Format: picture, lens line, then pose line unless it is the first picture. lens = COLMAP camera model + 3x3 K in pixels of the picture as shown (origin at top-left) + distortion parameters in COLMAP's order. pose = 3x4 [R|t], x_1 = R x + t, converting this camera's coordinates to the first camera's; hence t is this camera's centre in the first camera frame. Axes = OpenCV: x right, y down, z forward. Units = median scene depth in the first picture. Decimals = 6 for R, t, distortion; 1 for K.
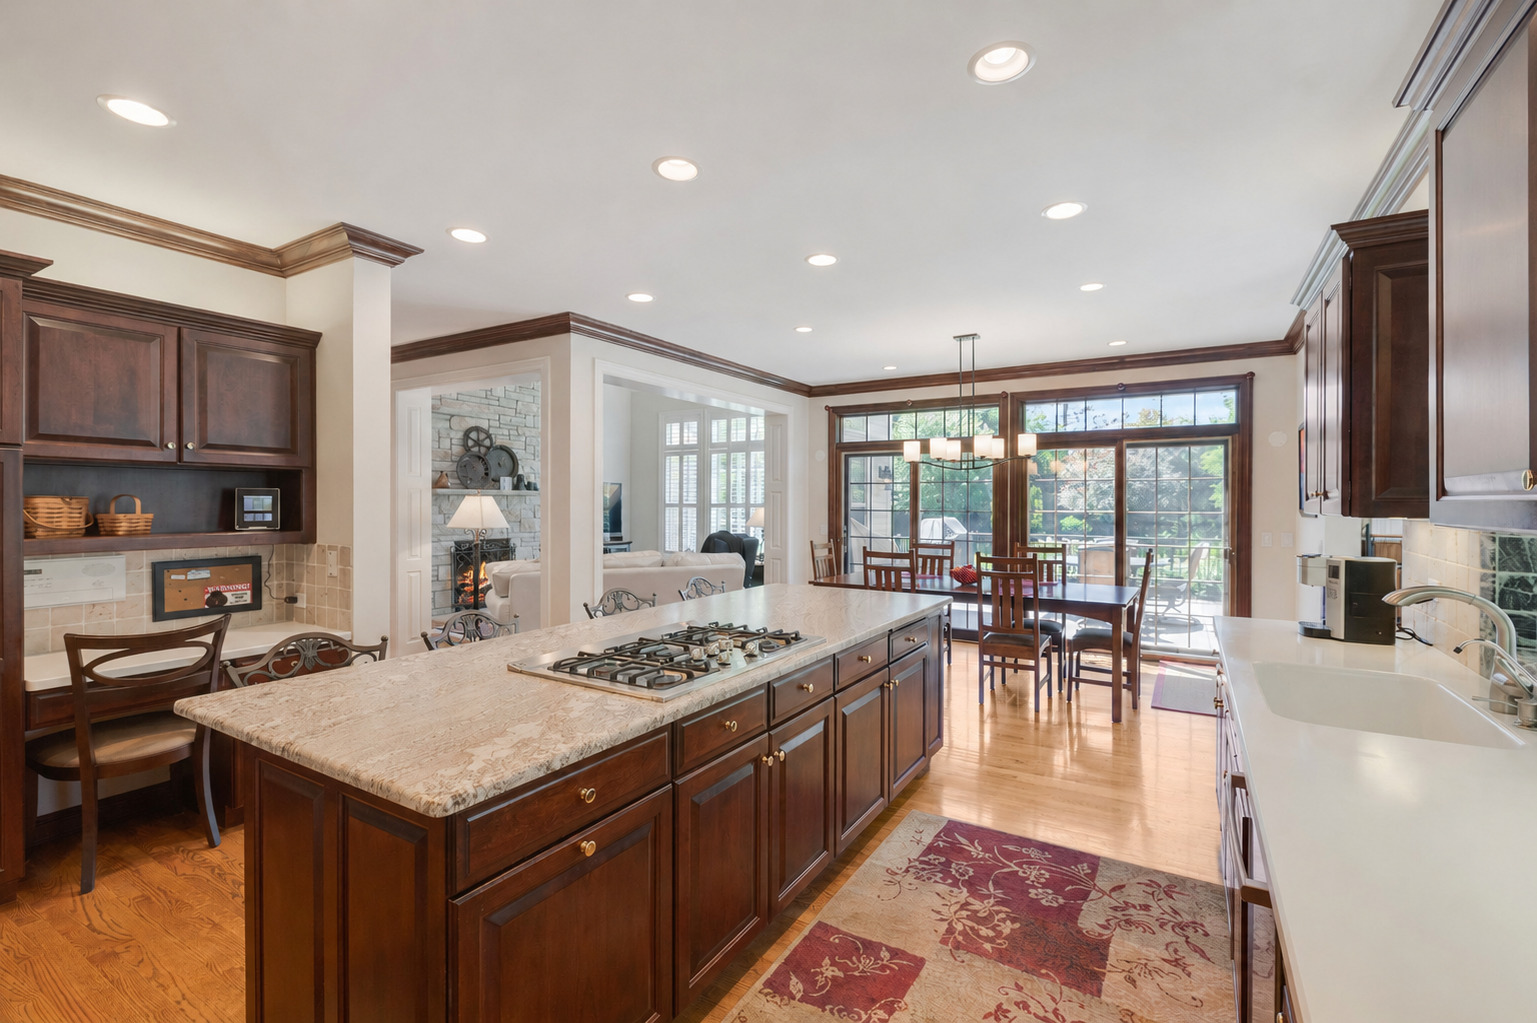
lens RADIAL K [[683.0, 0, 775.1], [0, 683.0, 503.7], [0, 0, 1]] dist [0.001658, -0.000994]
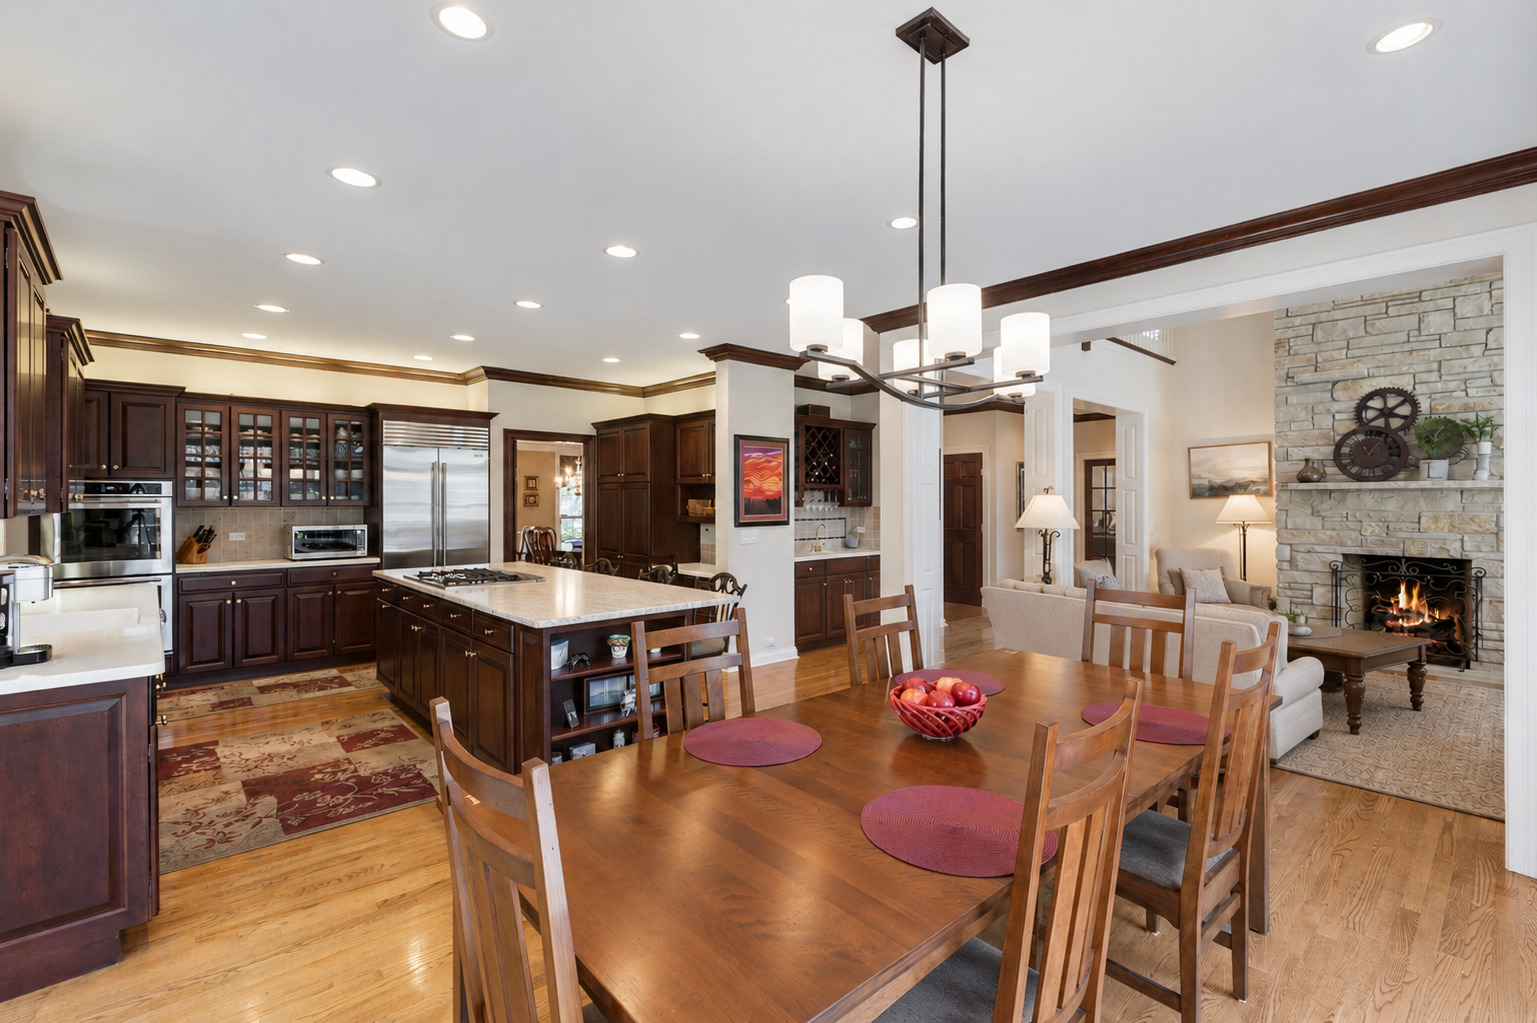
lens RADIAL K [[683.0, 0, 775.1], [0, 683.0, 503.7], [0, 0, 1]] dist [0.001658, -0.000994]
pose [[-0.283657, 0.003038, -0.958921, 0.671998], [0.000476, 0.999995, 0.003028, -0.002137], [0.958926, 0.000403, -0.283657, 1.067644]]
